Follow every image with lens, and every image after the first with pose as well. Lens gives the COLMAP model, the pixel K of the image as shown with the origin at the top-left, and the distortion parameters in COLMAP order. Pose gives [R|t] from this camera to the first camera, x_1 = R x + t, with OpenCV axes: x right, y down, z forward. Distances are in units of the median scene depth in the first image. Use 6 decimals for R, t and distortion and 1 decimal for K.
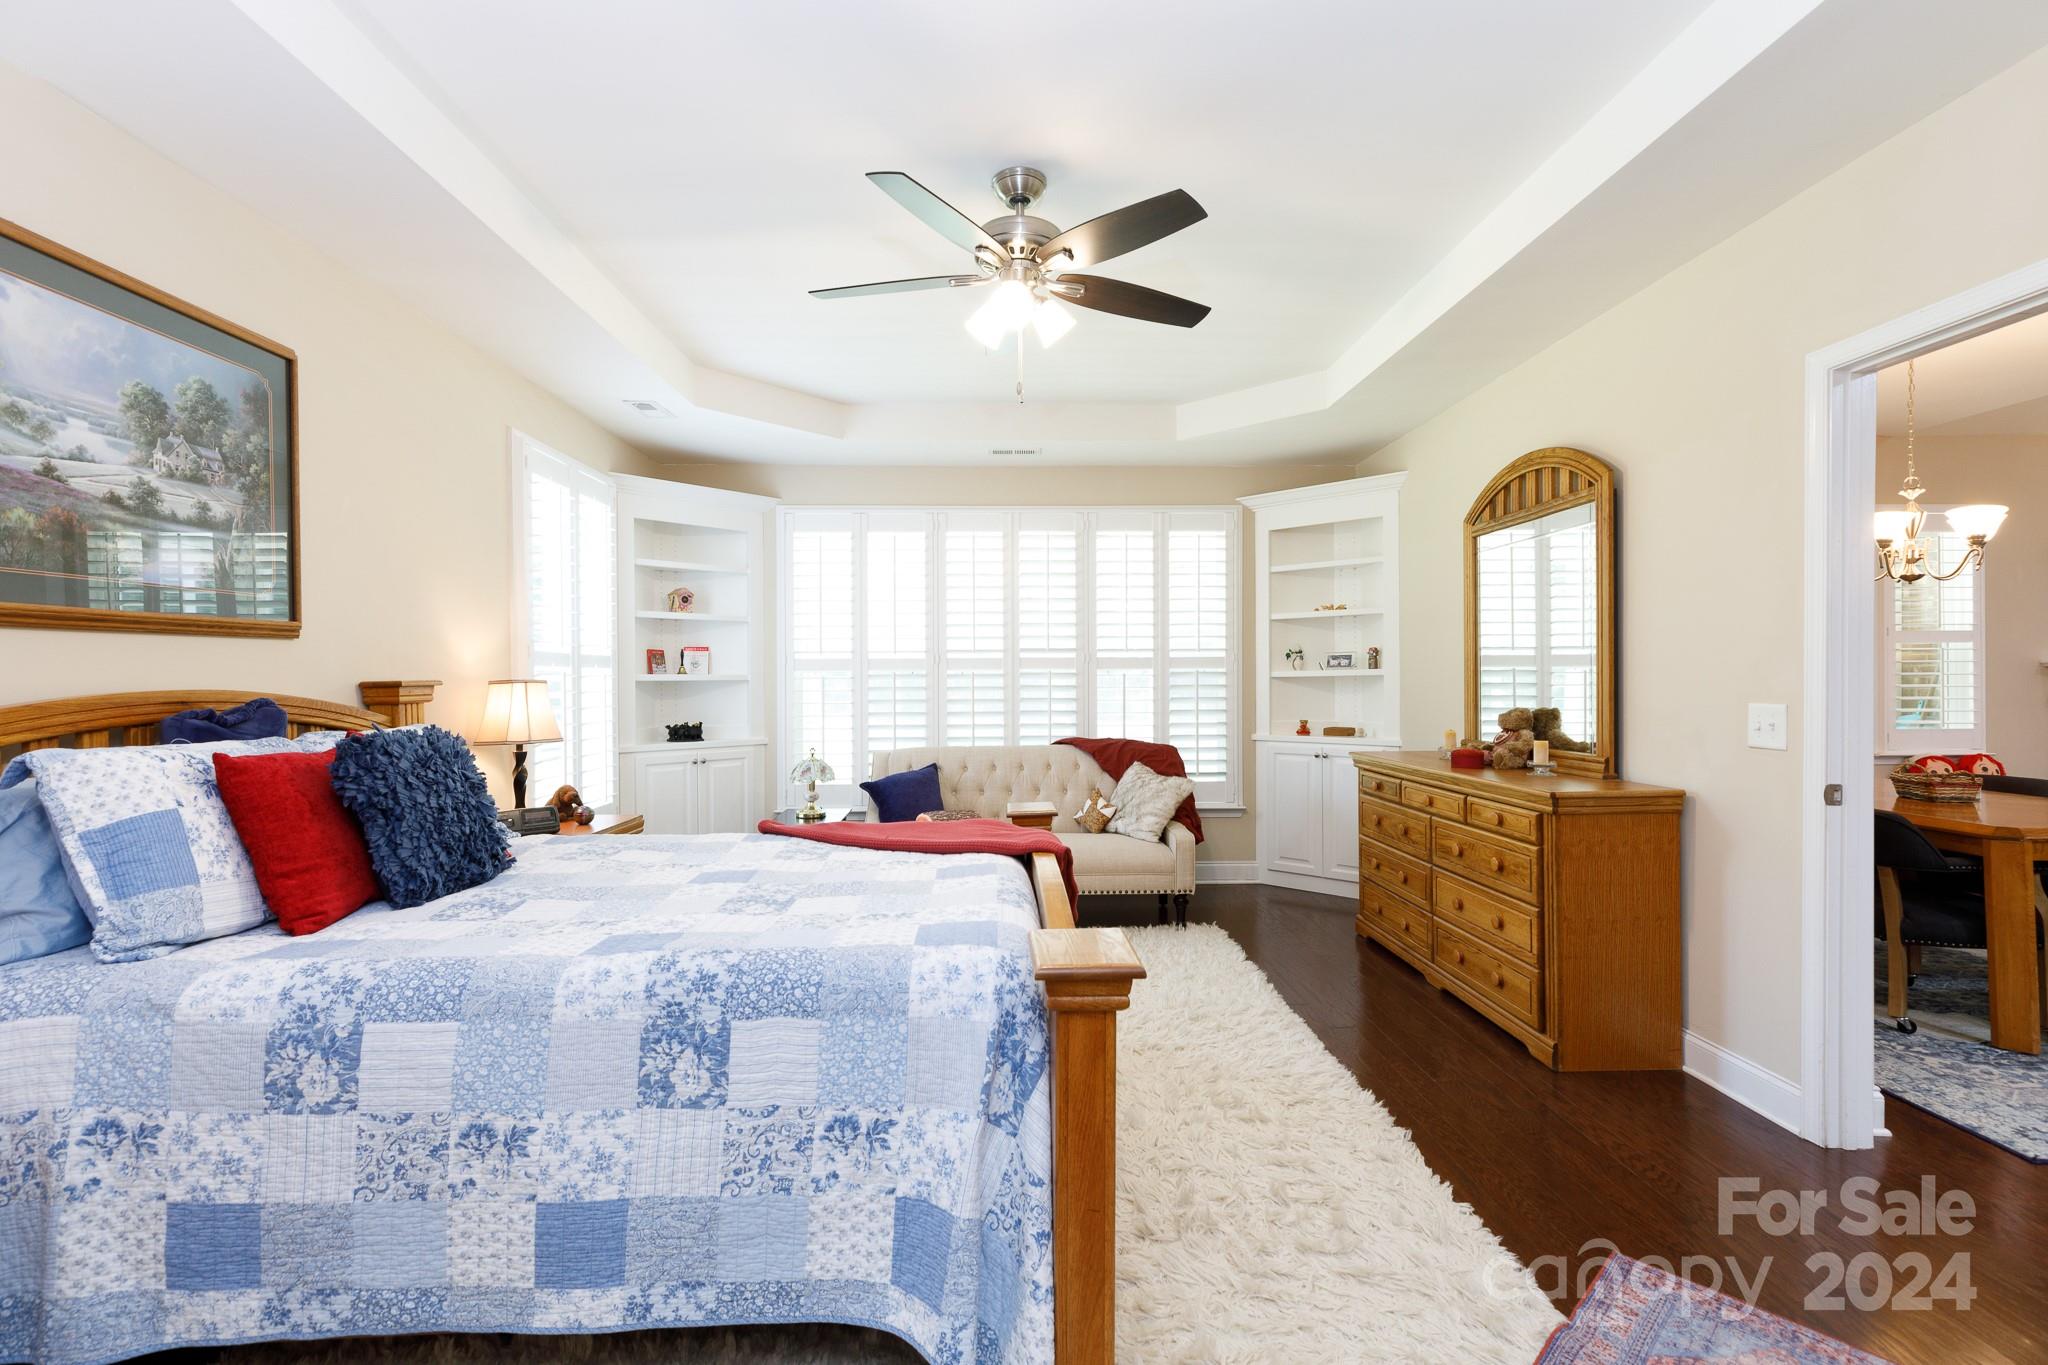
lens RADIAL K [[928.2, 0, 1023.0], [0, 928.2, 680.7], [0, 0, 1]] dist [0.000696, 0.000093]
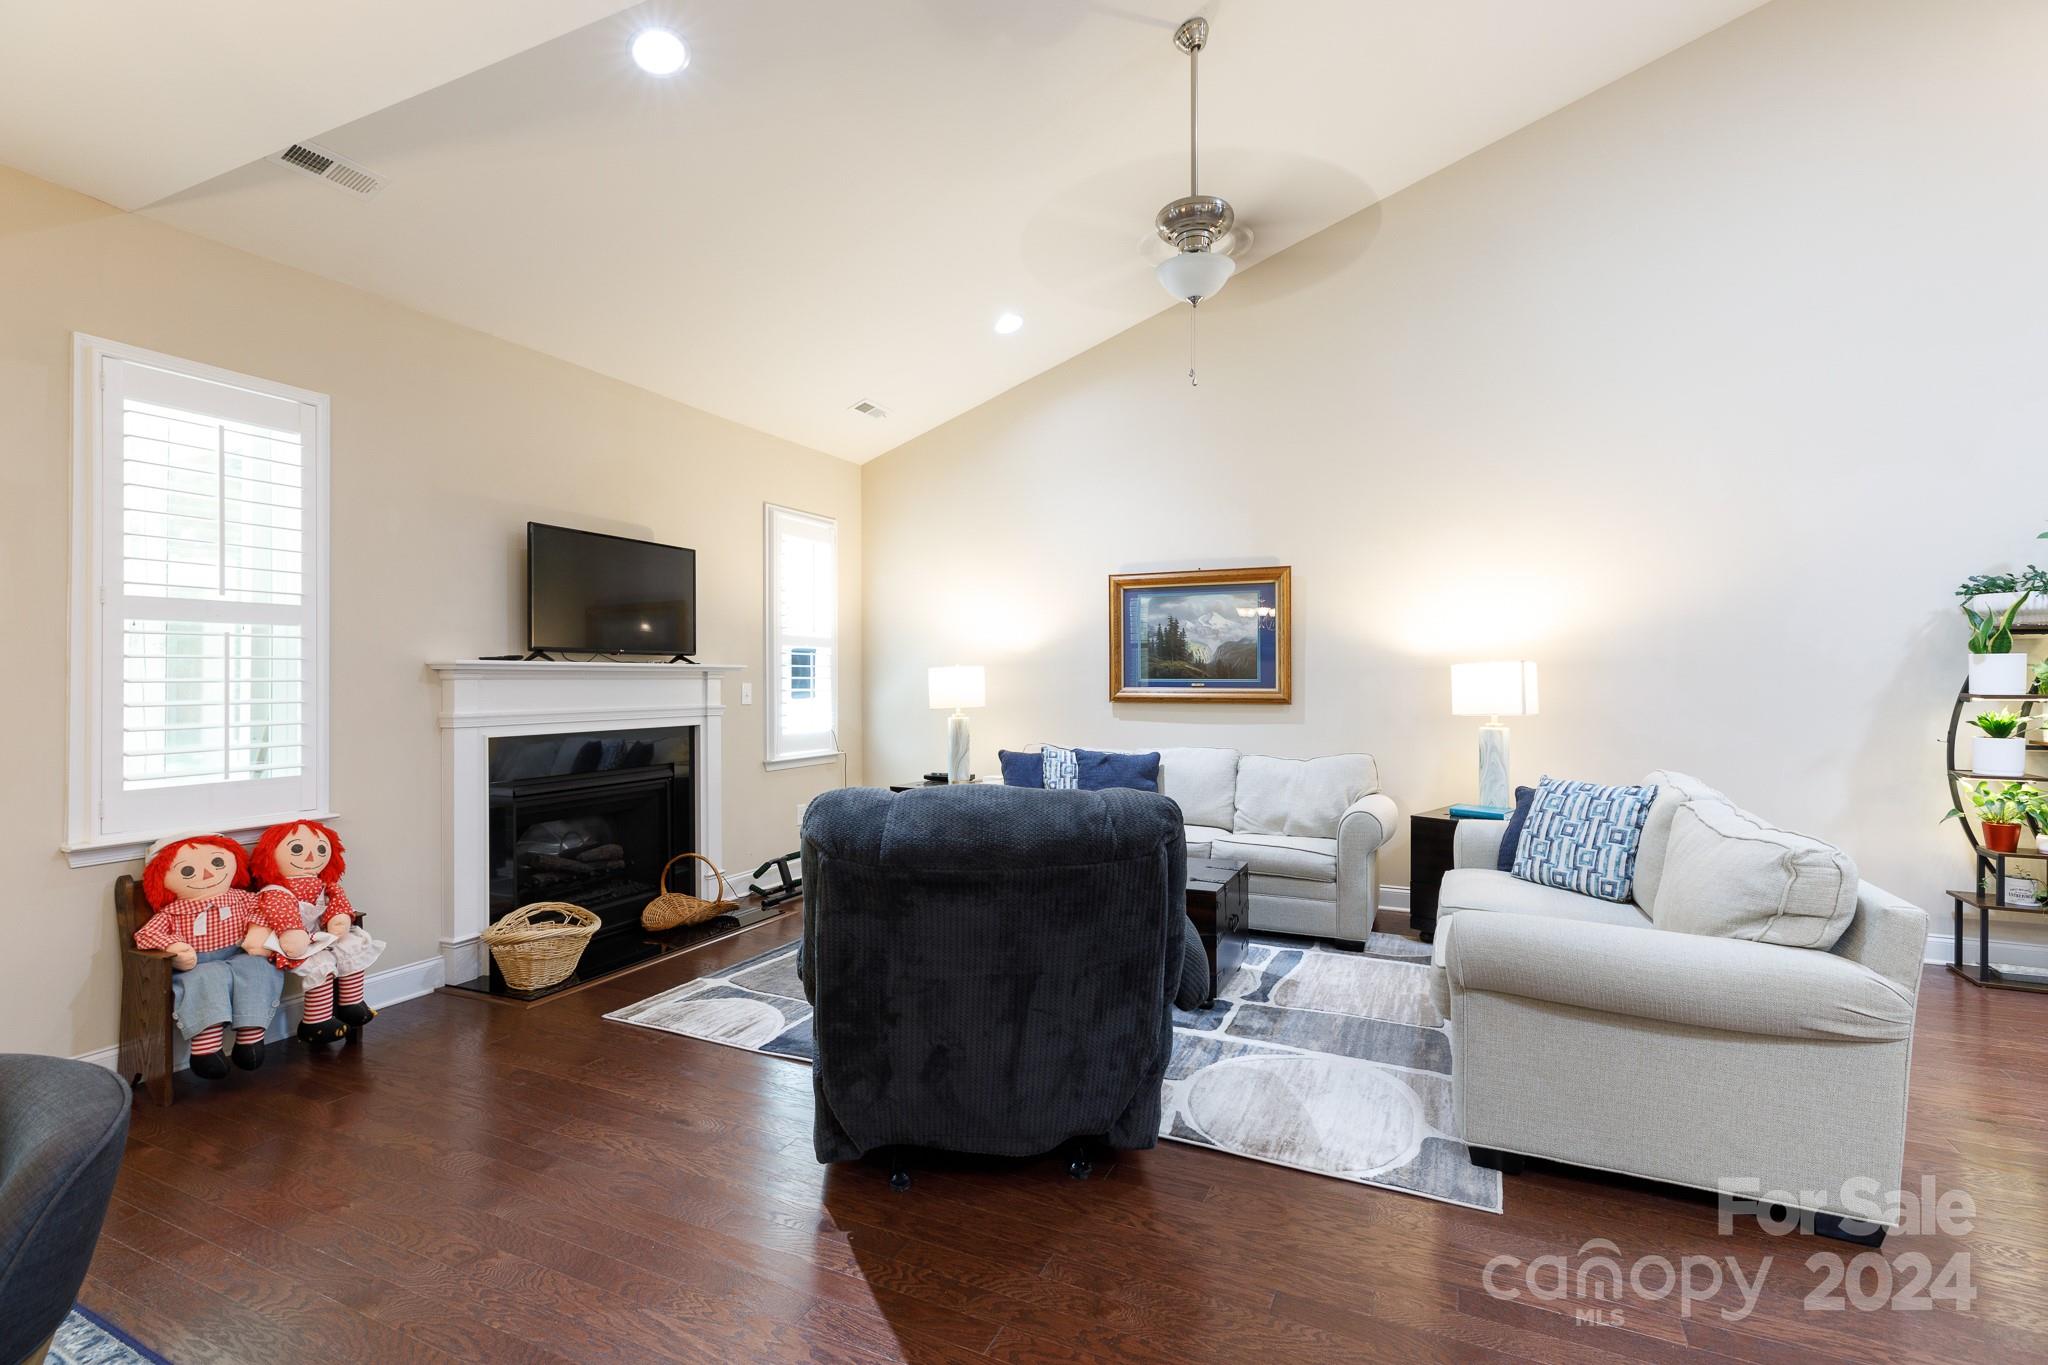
lens RADIAL K [[928.2, 0, 1023.2], [0, 928.2, 676.8], [0, 0, 1]] dist [0.000696, 0.000093]
pose [[0.457412, -0.001755, 0.889253, 0.724094], [0.001056, 0.999998, 0.001430, -0.009974], [-0.889254, 0.000284, 0.457414, 0.340077]]
